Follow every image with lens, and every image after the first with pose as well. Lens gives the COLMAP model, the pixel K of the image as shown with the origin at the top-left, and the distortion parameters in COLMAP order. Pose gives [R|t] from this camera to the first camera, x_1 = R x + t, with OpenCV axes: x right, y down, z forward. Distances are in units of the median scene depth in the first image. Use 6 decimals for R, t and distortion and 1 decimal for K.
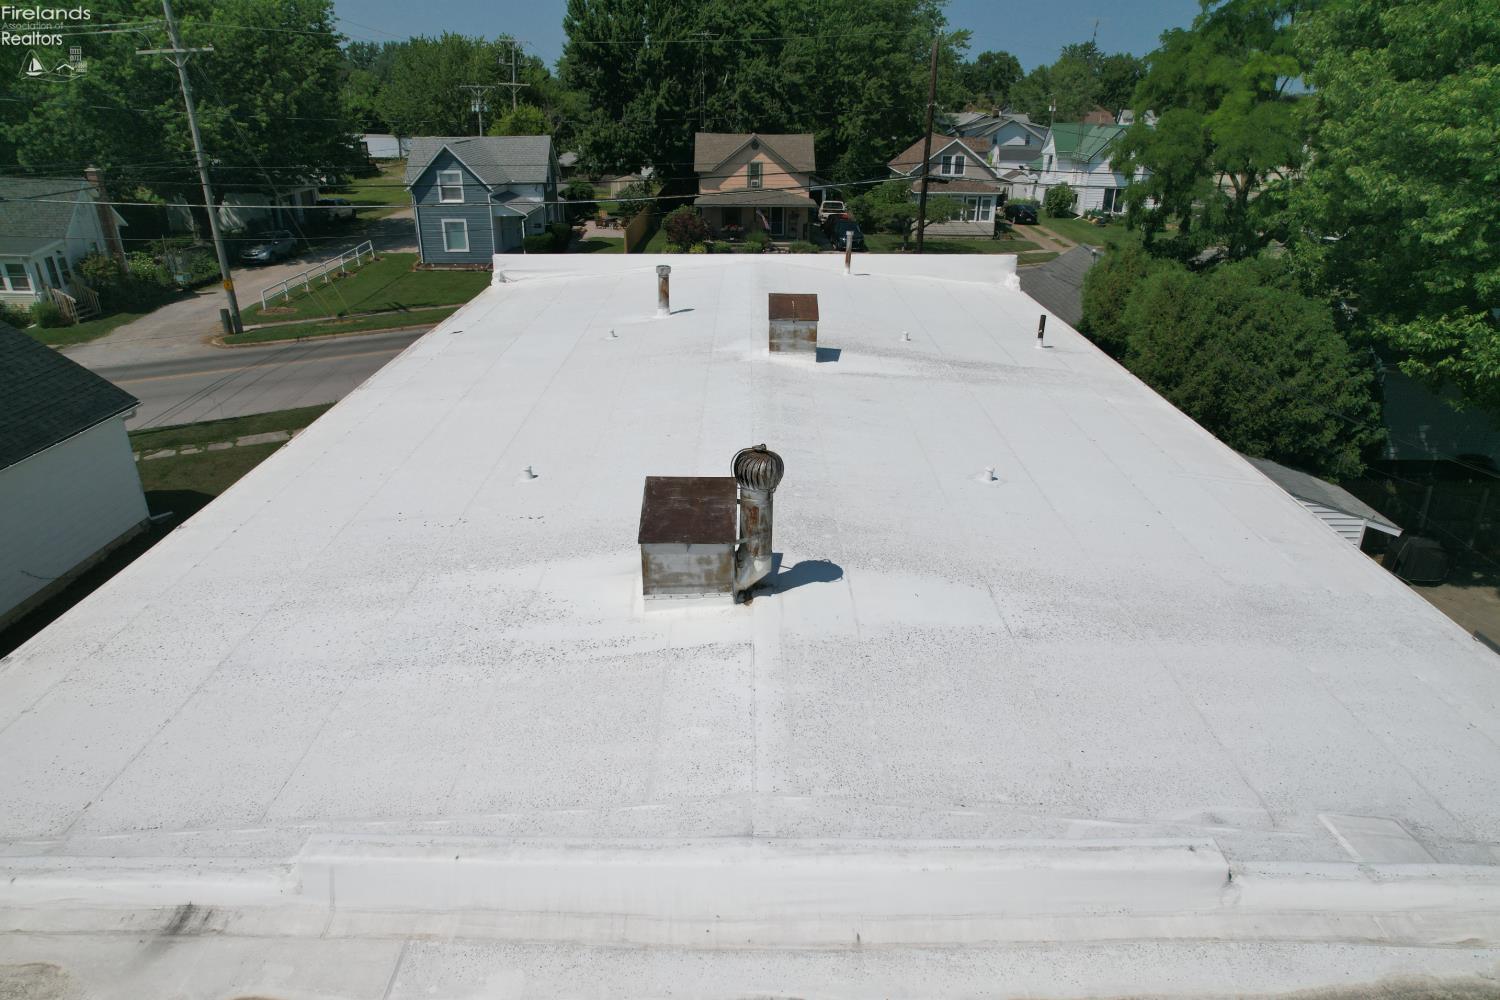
lens RADIAL K [[959.7, 0, 750.0], [0, 959.7, 500.0], [0, 0, 1]] dist [-0.081117, 0.075366]
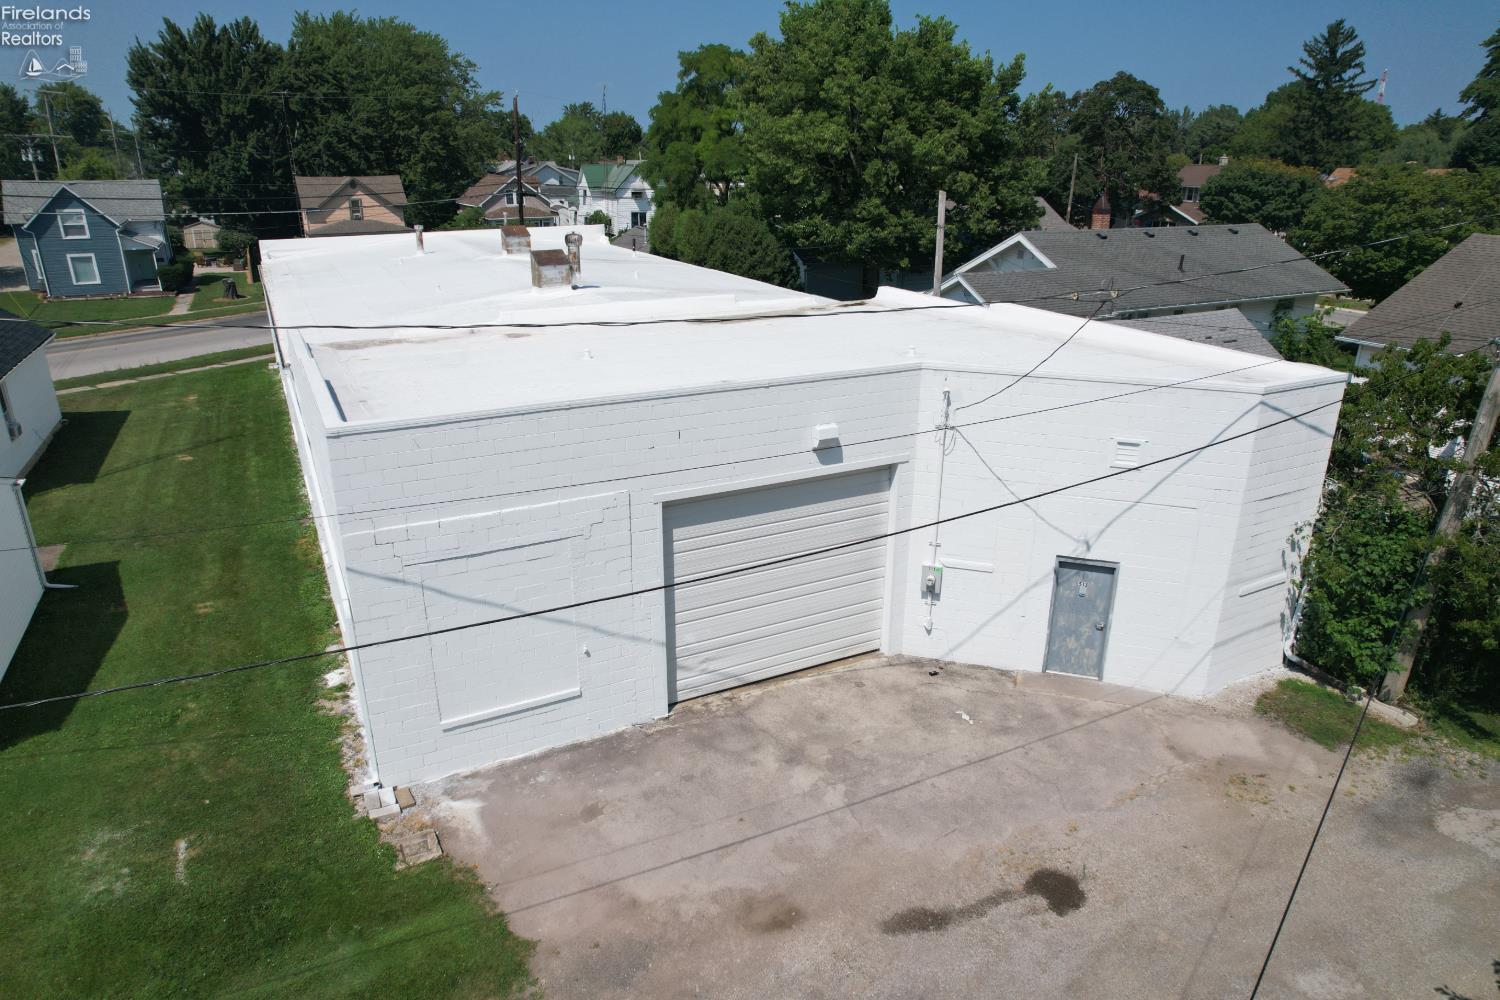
lens RADIAL K [[959.7, 0, 750.0], [0, 959.7, 500.0], [0, 0, 1]] dist [-0.081117, 0.075366]
pose [[0.887825, -0.162500, 0.430536, -0.129011], [0.185770, 0.982517, -0.012246, 0.127664], [-0.421018, 0.090853, 0.902491, -0.254686]]
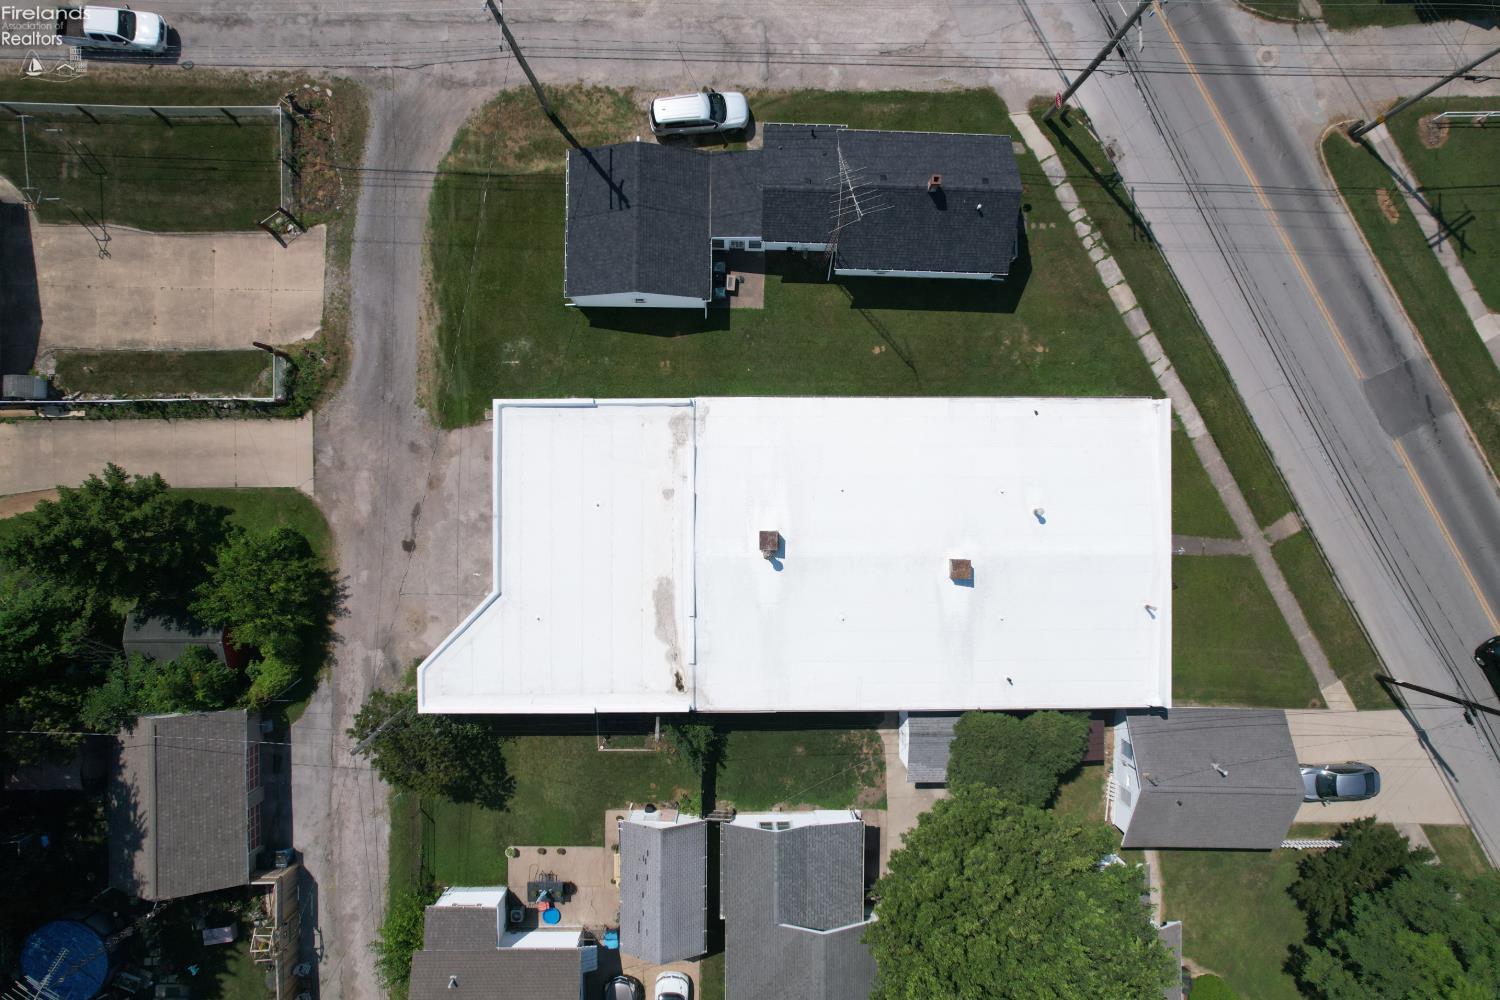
lens RADIAL K [[959.7, 0, 750.0], [0, 959.7, 500.0], [0, 0, 1]] dist [-0.081117, 0.075366]
pose [[-0.000943, 0.999989, -0.004535, -0.038795], [-0.410944, 0.003747, 0.911653, -0.667768], [0.911660, 0.002723, 0.410936, -0.168316]]
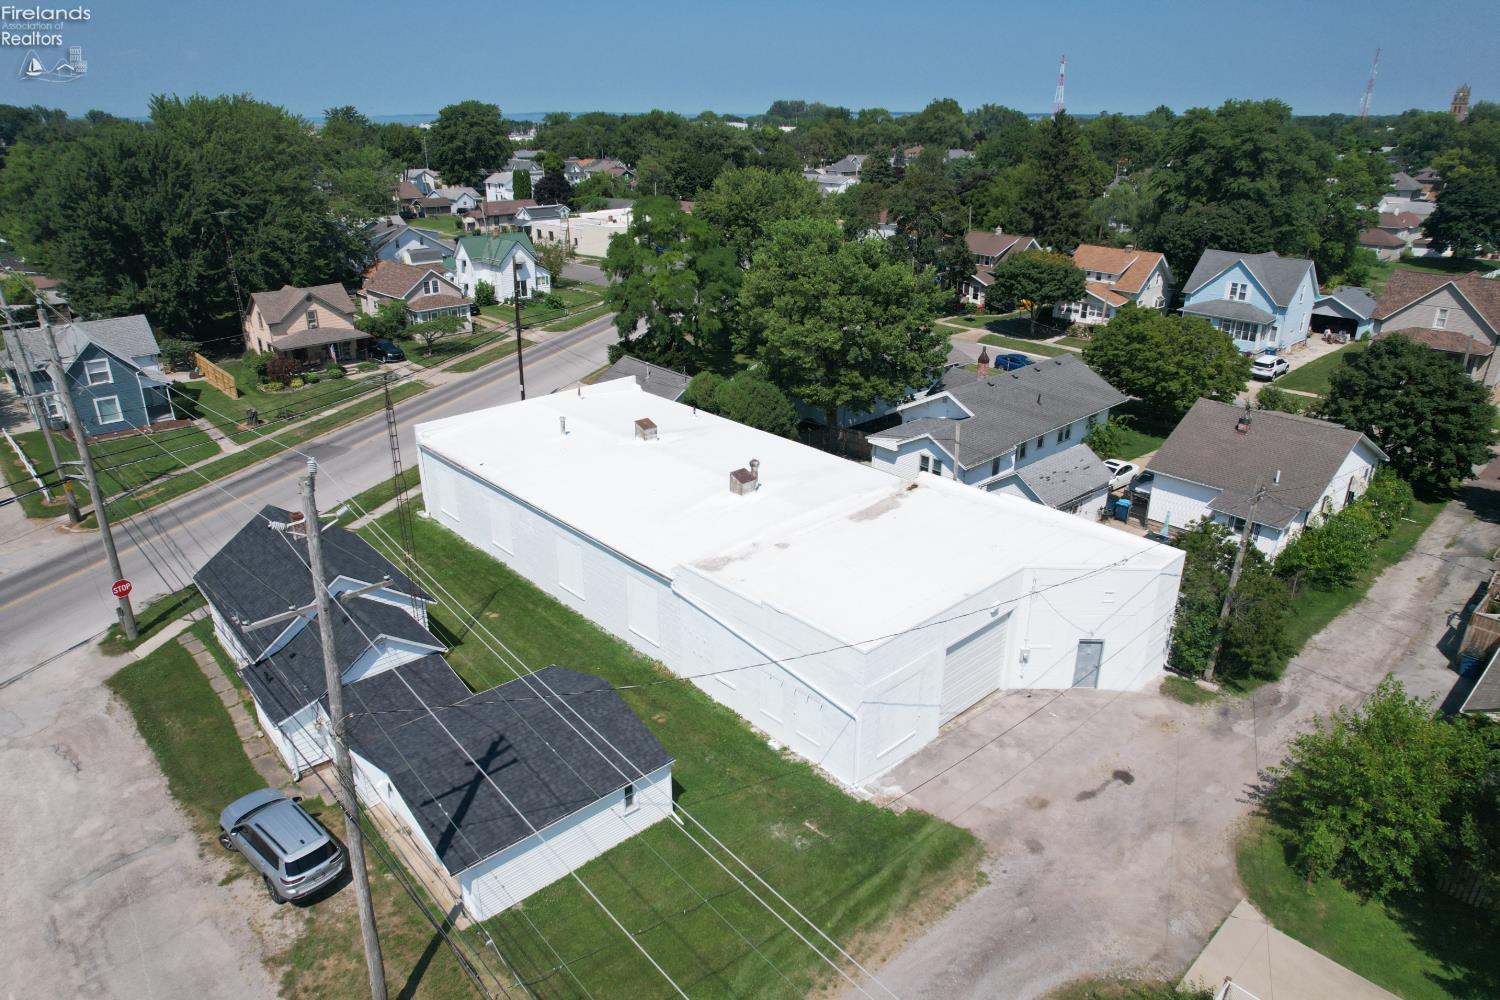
lens RADIAL K [[959.7, 0, 750.0], [0, 959.7, 500.0], [0, 0, 1]] dist [-0.081117, 0.075366]
pose [[0.734752, -0.263374, 0.625118, -0.454744], [0.274224, 0.958215, 0.081396, -0.037800], [-0.620435, 0.111617, 0.776274, -0.402673]]
